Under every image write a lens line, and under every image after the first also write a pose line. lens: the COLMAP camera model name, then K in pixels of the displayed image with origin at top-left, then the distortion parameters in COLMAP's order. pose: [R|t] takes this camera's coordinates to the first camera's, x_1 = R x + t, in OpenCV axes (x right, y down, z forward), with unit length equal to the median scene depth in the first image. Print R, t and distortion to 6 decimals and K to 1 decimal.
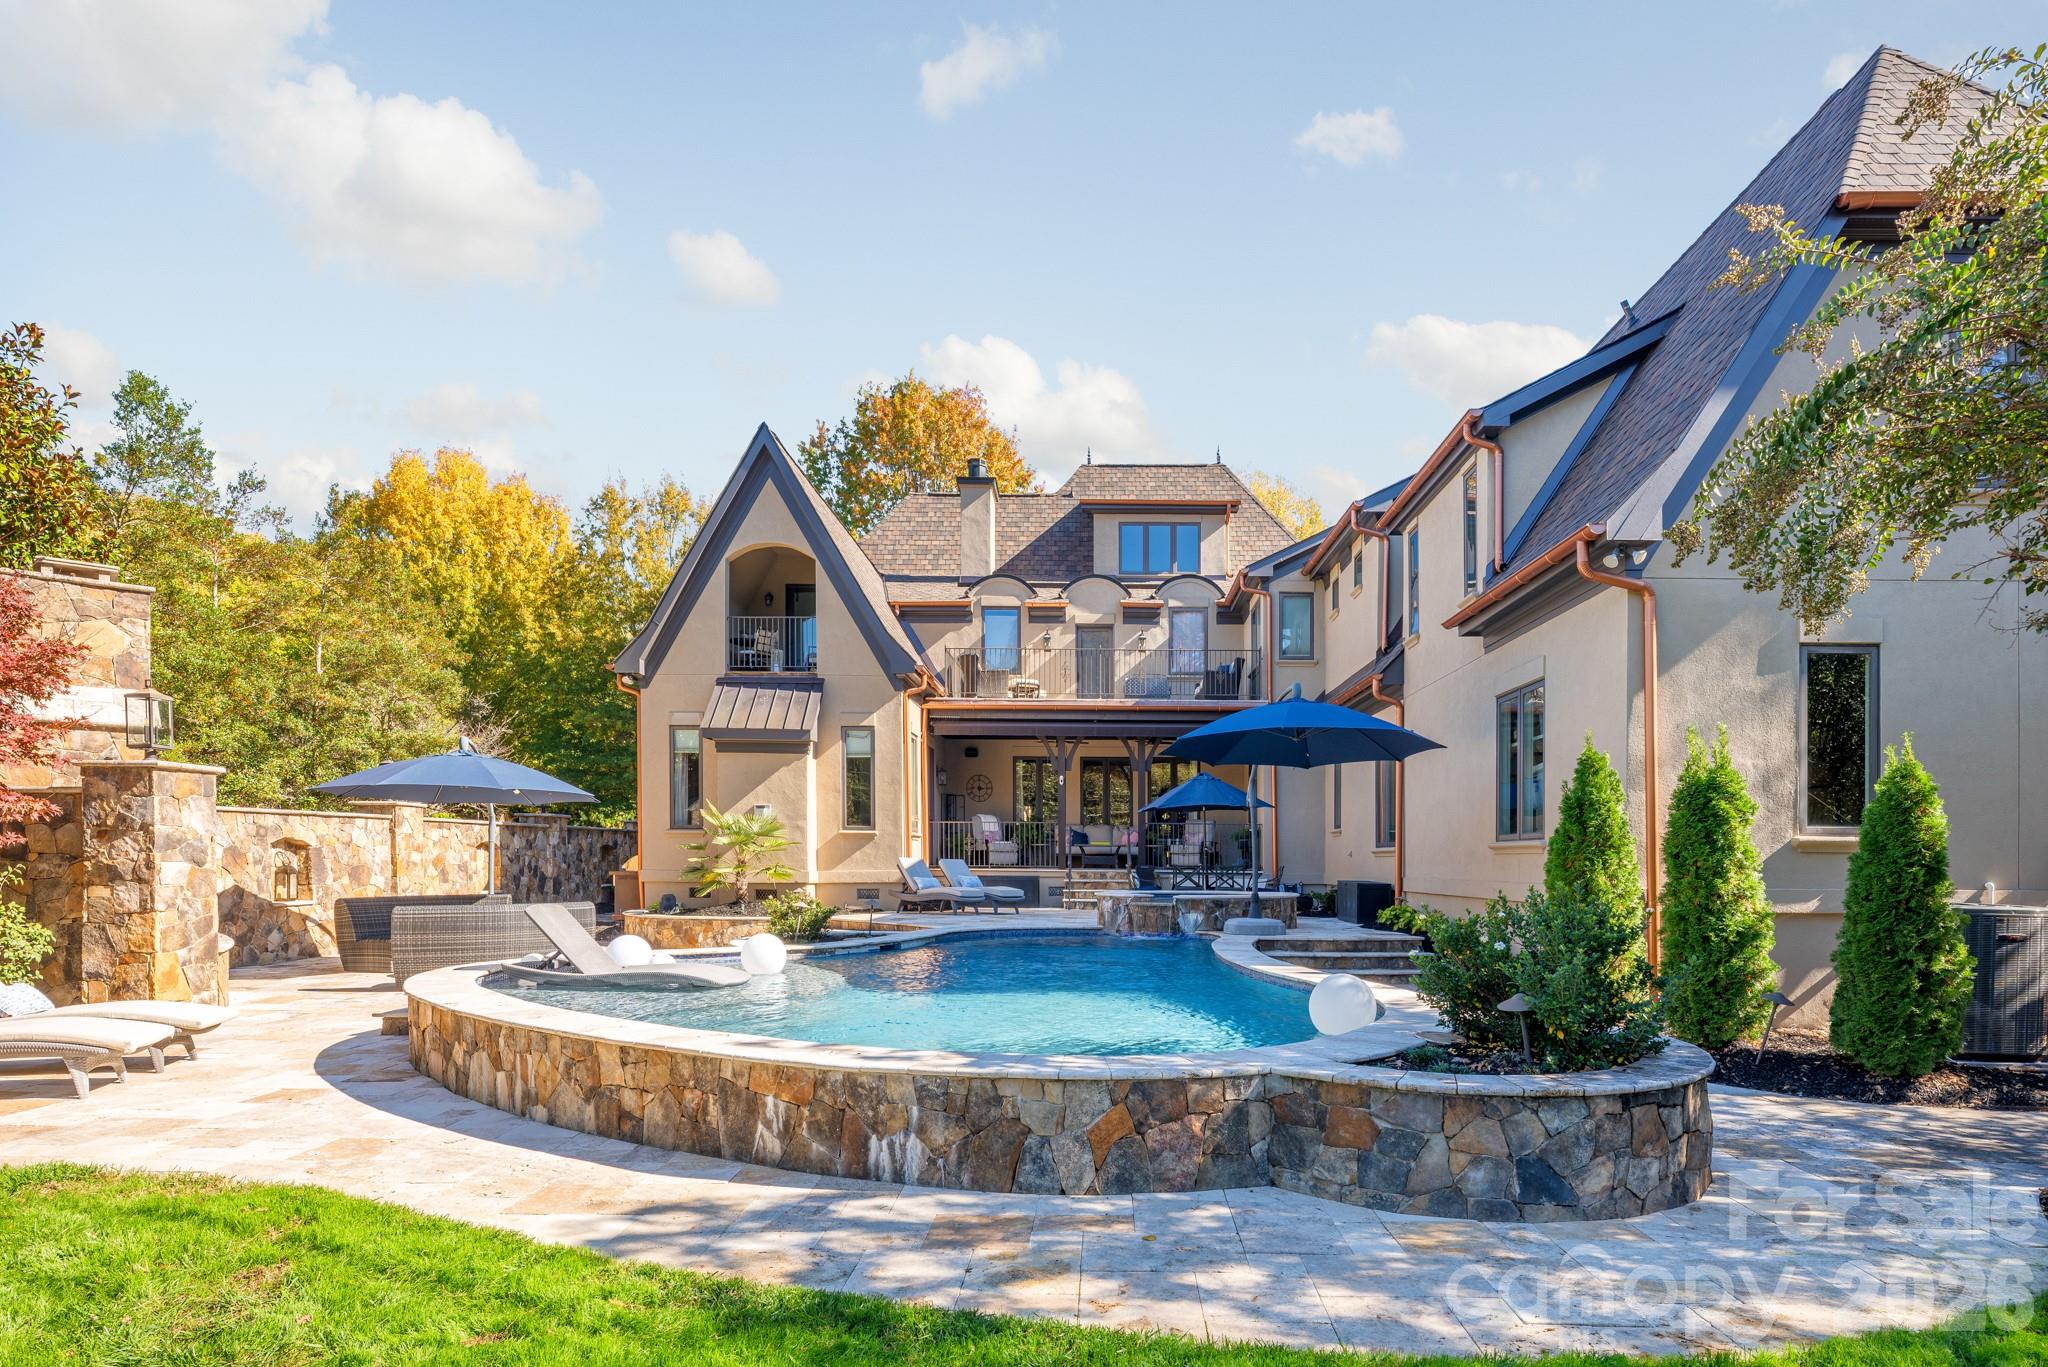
lens RADIAL K [[1113.8, 0, 1085.5], [0, 1113.8, 870.8], [0, 0, 1]] dist [0.001581, -0.003066]
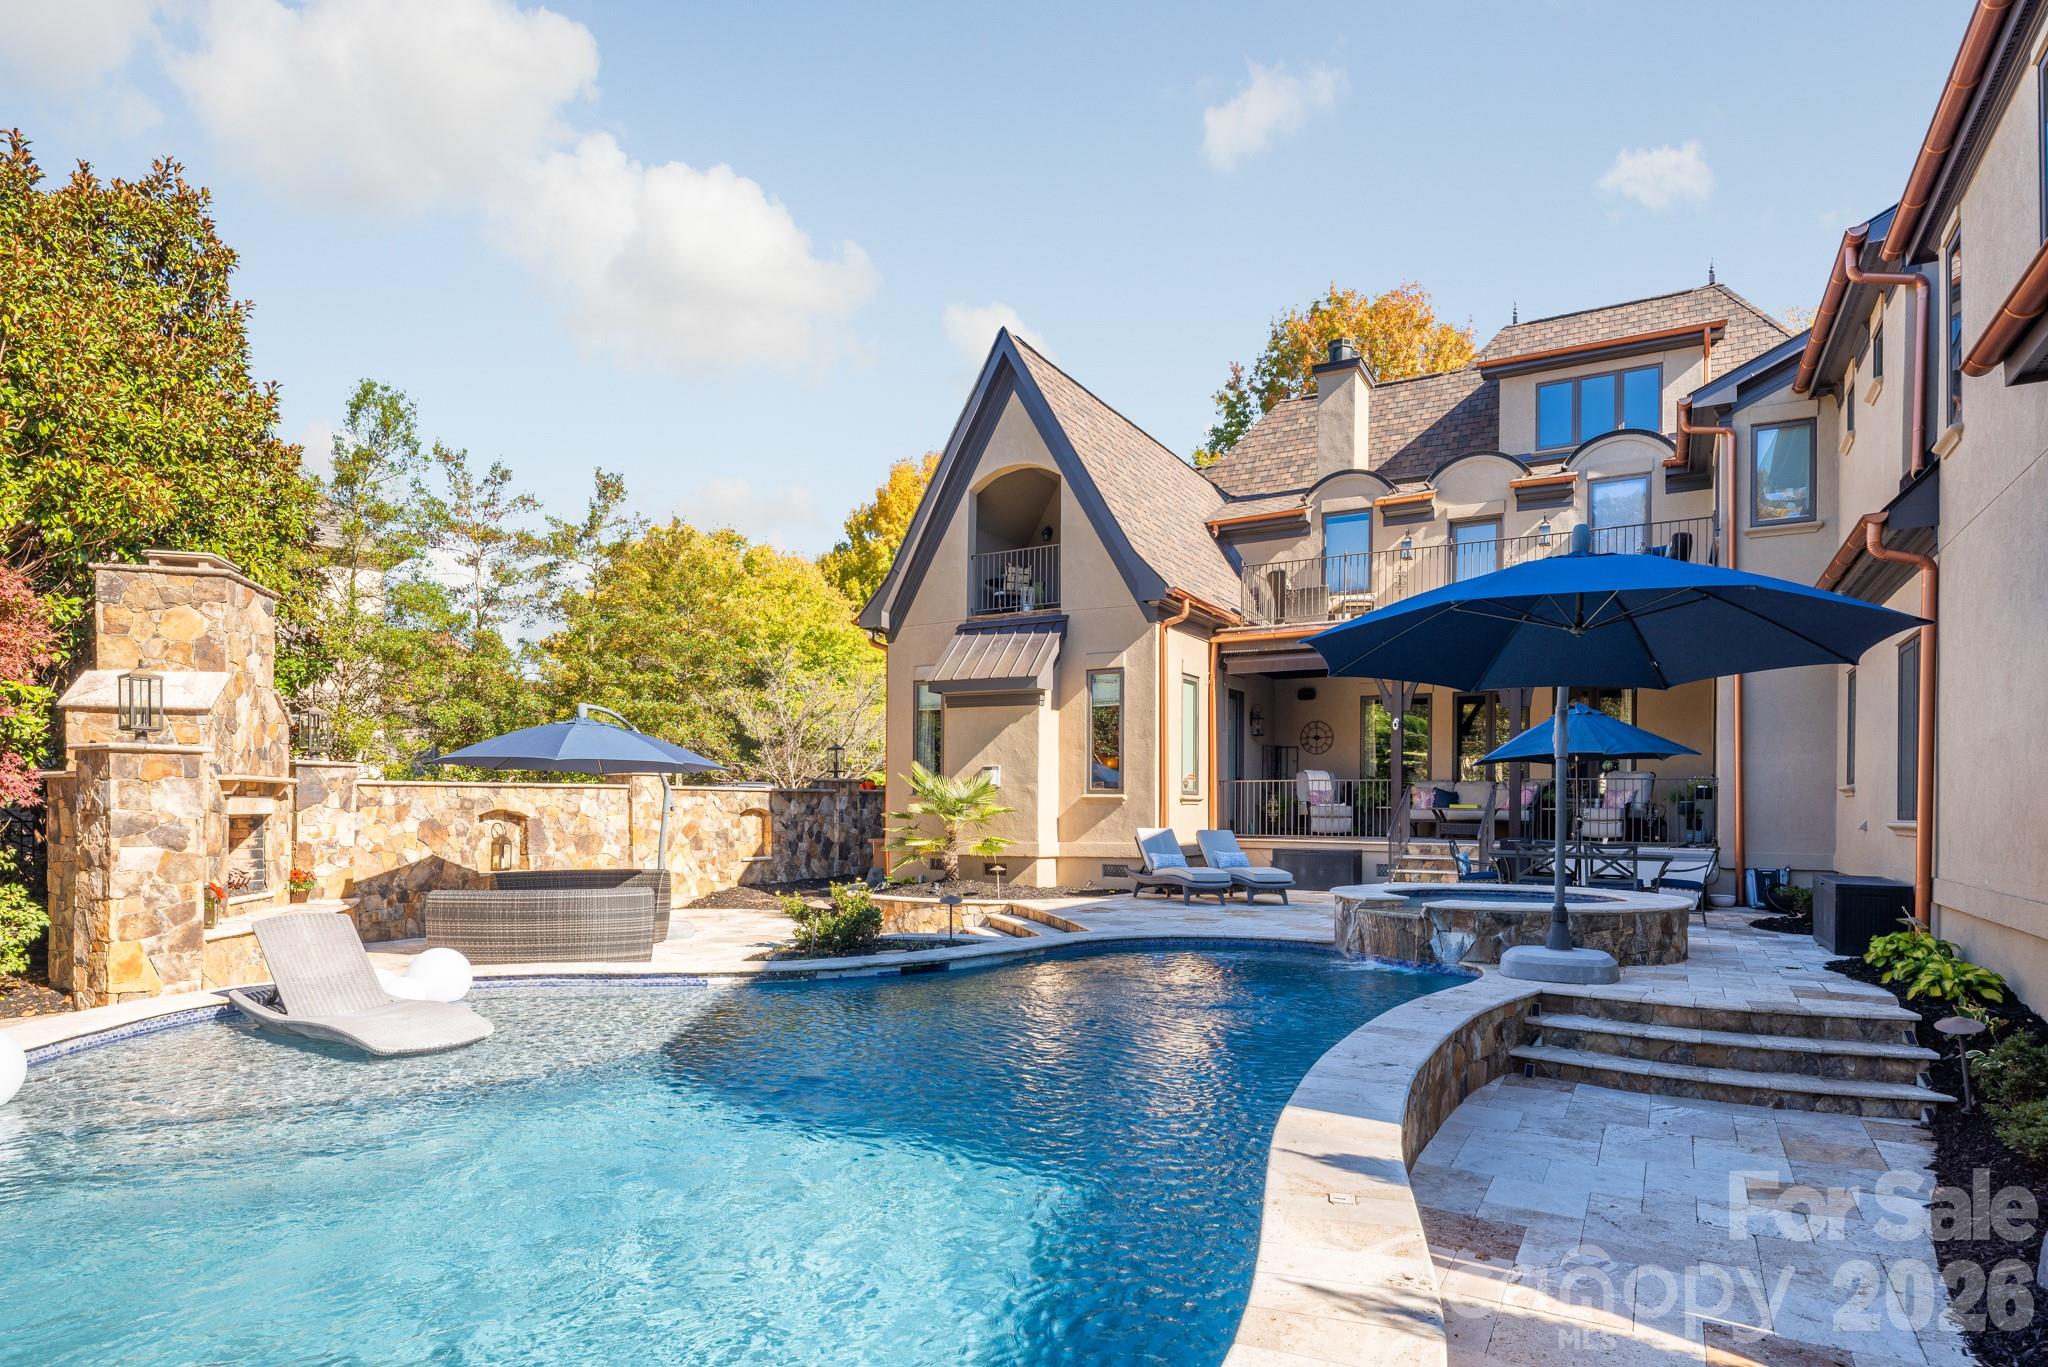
lens RADIAL K [[1078.1, 0, 996.1], [0, 1078.1, 813.9], [0, 0, 1]] dist [0.004672, -0.005005]
pose [[0.861218, 0.002911, -0.508227, 0.135438], [-0.006356, 0.999967, -0.005044, -0.017041], [0.508196, 0.007575, 0.861208, 0.267660]]
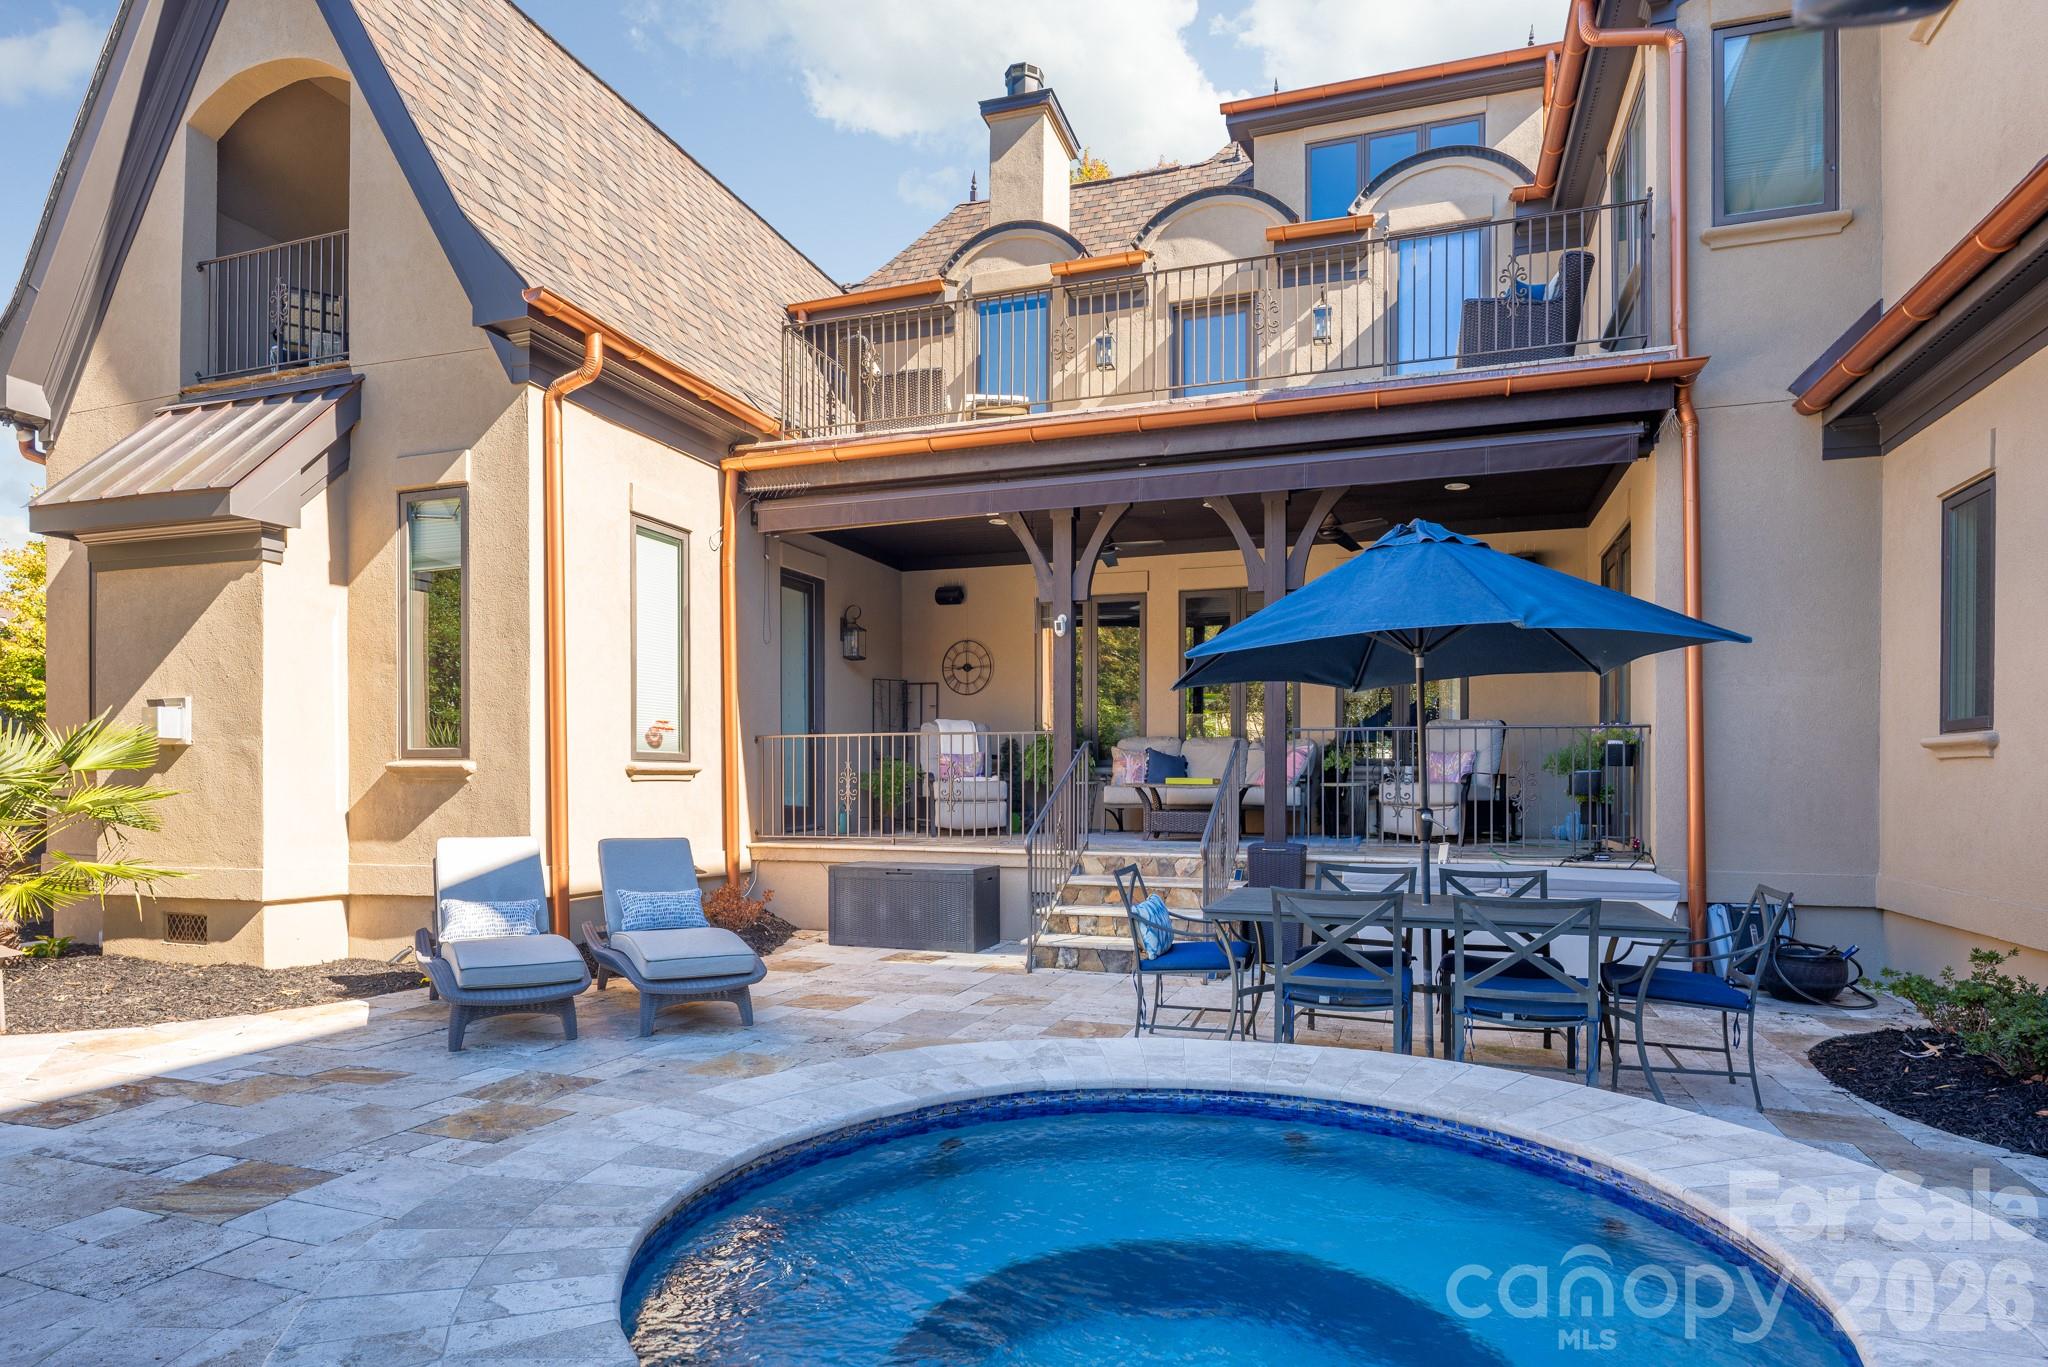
lens RADIAL K [[1113.8, 0, 930.6], [0, 1113.8, 786.8], [0, 0, 1]] dist [0.001581, -0.003066]
pose [[0.923983, -0.001795, -0.382428, 0.100763], [0.000219, 0.999991, -0.004165, -0.025480], [0.382433, 0.003764, 0.923976, 0.714147]]
